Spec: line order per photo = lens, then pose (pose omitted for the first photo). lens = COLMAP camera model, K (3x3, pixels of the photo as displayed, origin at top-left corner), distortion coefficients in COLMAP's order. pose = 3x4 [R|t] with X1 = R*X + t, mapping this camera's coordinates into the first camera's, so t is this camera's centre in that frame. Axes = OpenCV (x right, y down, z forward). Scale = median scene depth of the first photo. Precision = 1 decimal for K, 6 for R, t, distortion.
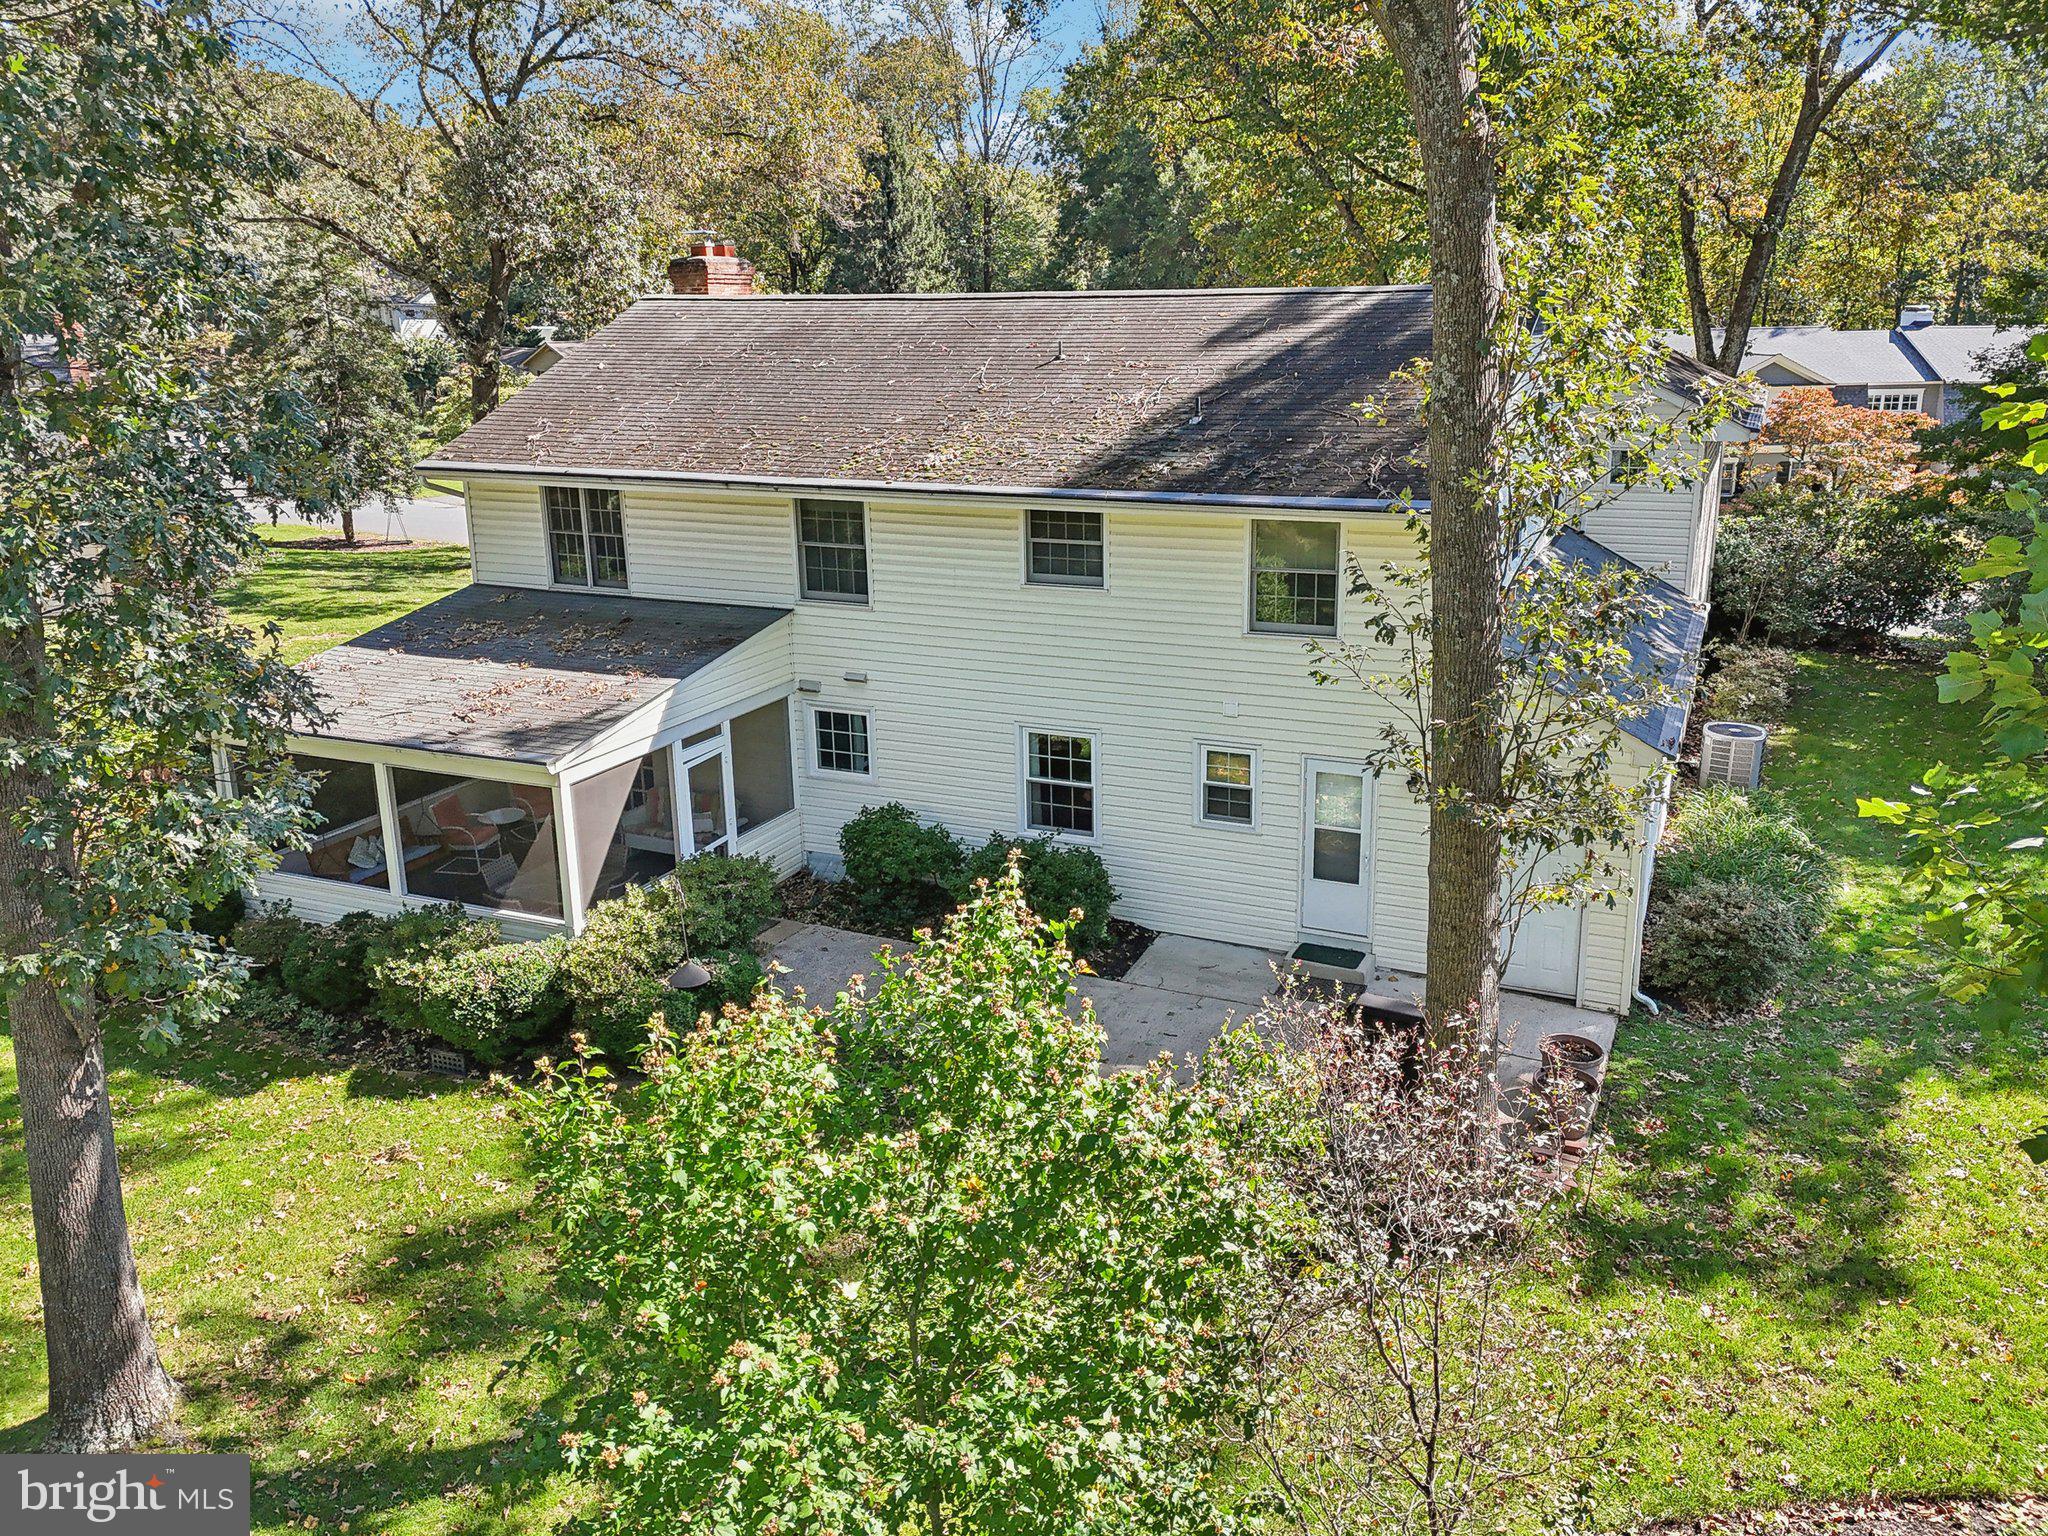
lens RADIAL K [[1437.2, 0, 1104.7], [0, 1437.2, 794.3], [0, 0, 1]] dist [0.087107, -0.100137]
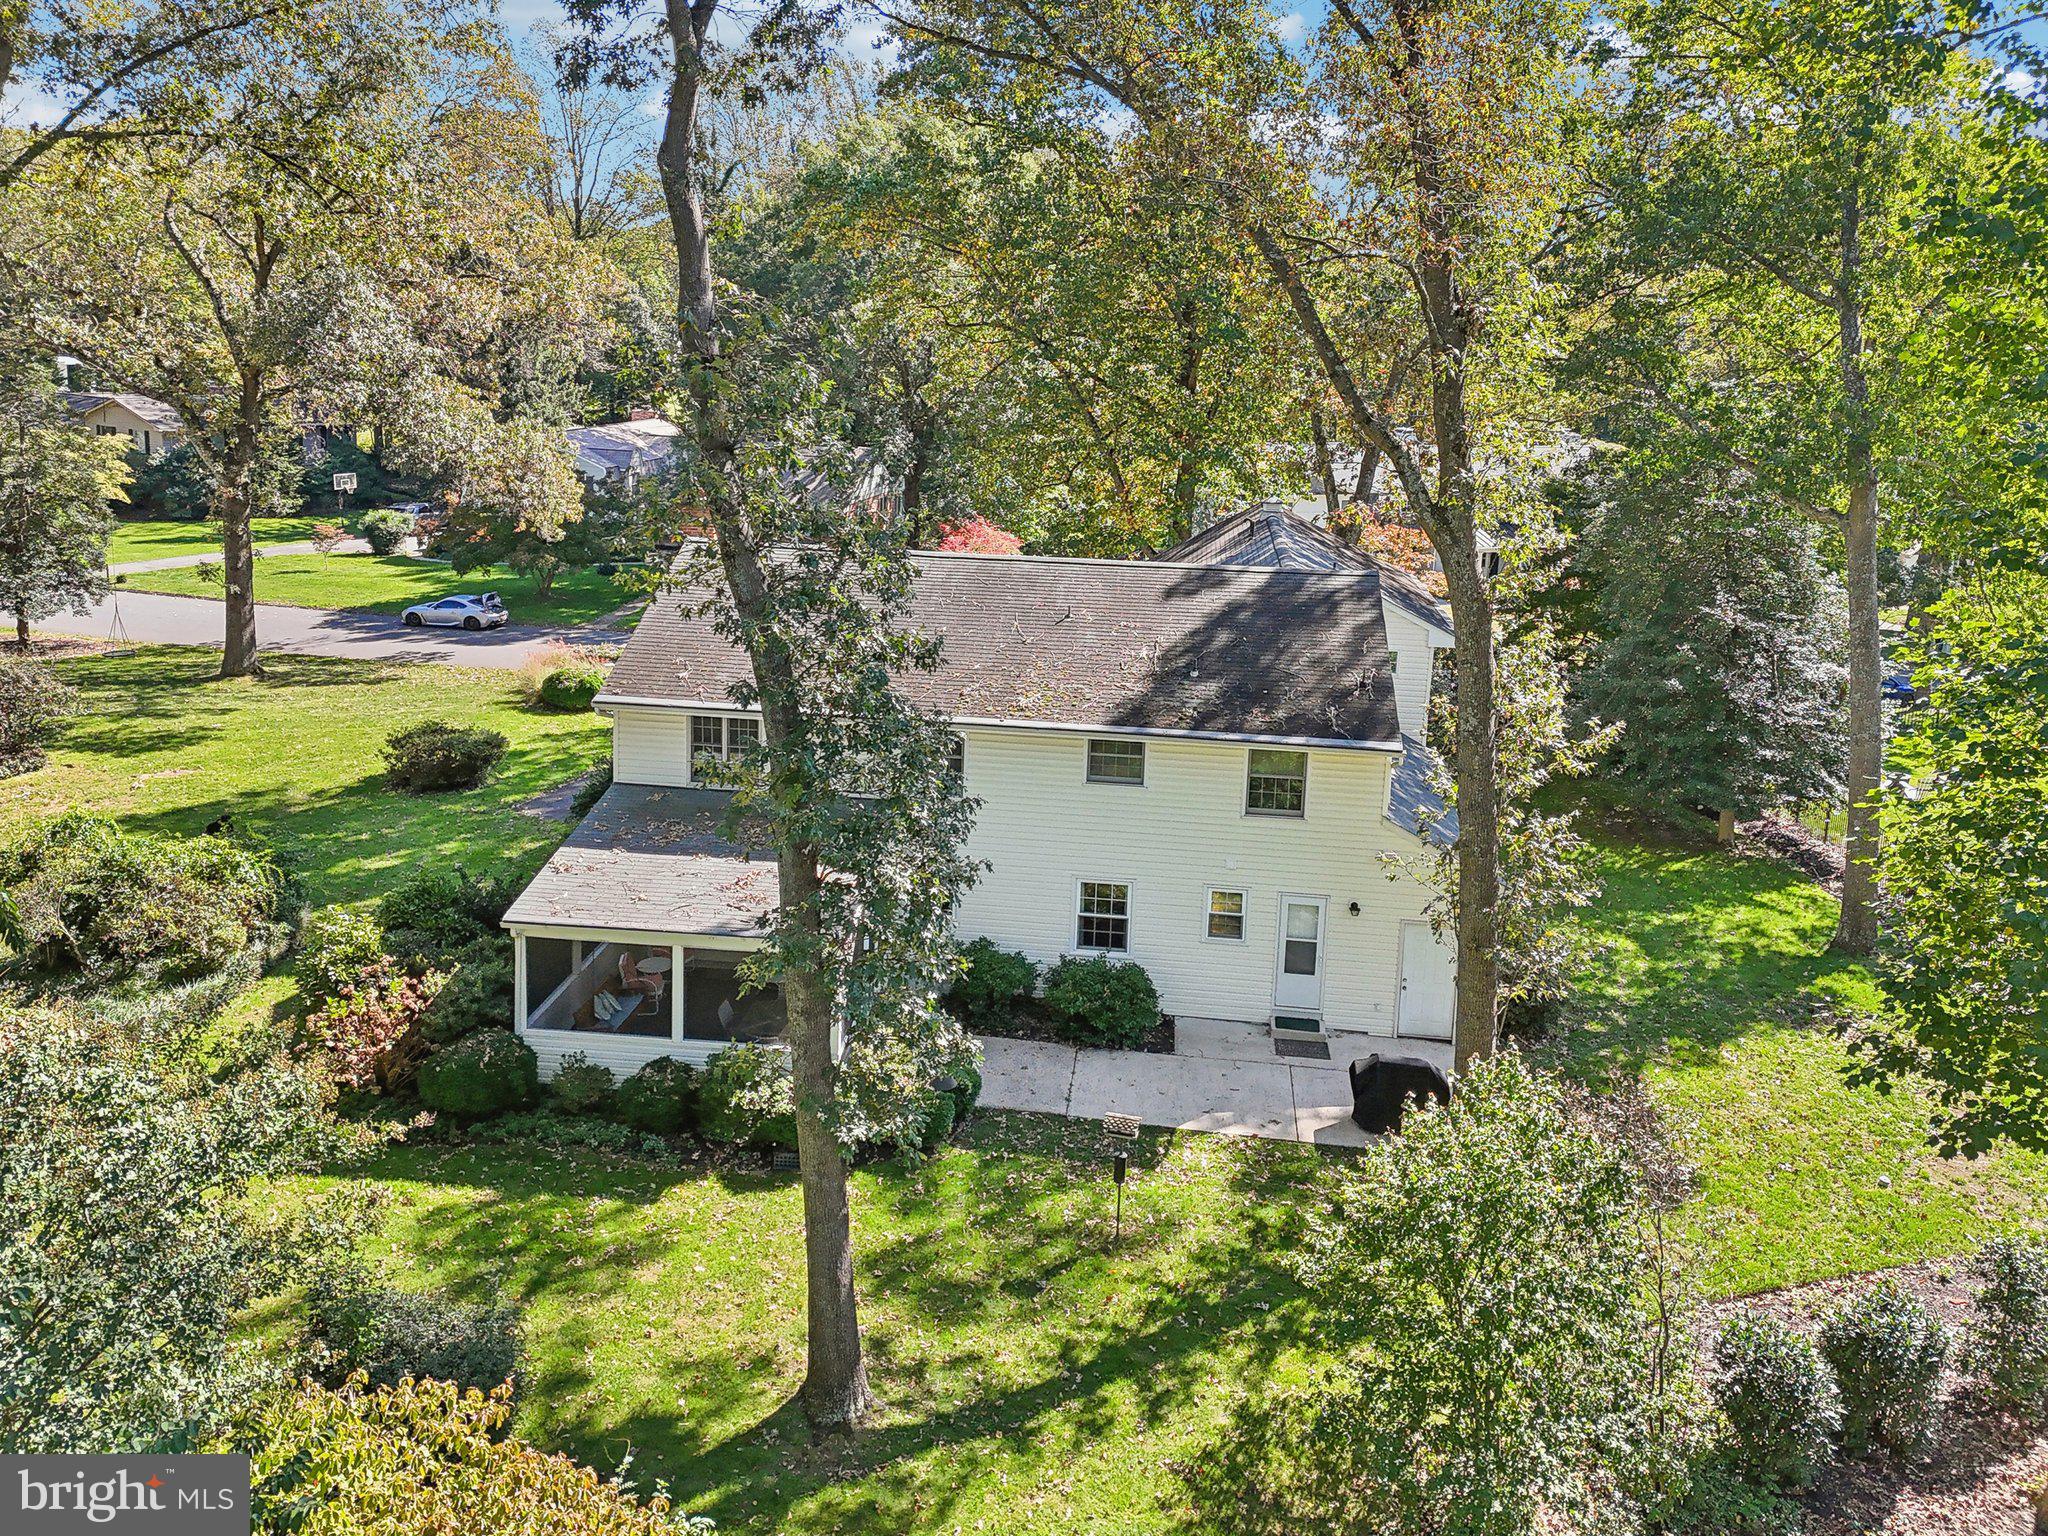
lens RADIAL K [[1492.0, 0, 1012.9], [0, 1492.0, 630.3], [0, 0, 1]] dist [0.020452, 0.001338]
pose [[0.958033, -0.016462, 0.286186, -0.566902], [0.048381, 0.993313, -0.104822, -0.146938], [-0.282547, 0.114269, 0.952423, -0.452293]]
